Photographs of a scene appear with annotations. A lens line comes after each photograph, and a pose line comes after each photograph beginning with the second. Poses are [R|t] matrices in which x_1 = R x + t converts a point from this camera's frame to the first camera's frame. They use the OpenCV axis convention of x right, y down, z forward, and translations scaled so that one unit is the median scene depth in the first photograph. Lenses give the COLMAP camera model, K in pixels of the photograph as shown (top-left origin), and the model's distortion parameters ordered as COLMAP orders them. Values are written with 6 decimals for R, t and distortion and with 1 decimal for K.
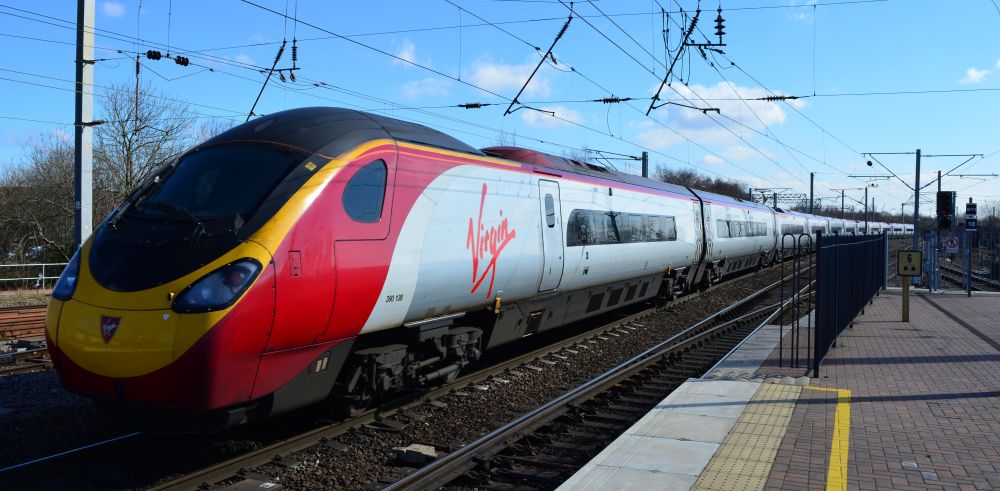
lens RADIAL K [[867.6, 0, 500.0], [0, 867.6, 245.5], [0, 0, 1]] dist [-0.094240, 0.011282]
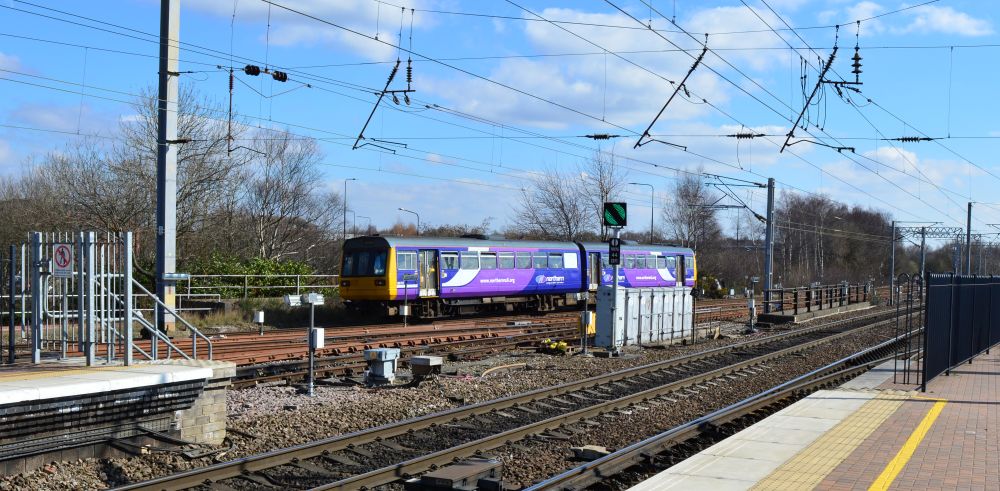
lens RADIAL K [[1081.5, 0, 609.5], [0, 1081.5, 318.4], [0, 0, 1]] dist [-0.079344, 0.008373]
pose [[0.999549, 0.017355, 0.024510, -0.049672], [-0.018121, 0.999343, 0.031400, 0.003806], [-0.023949, -0.031830, 0.999206, -0.219422]]
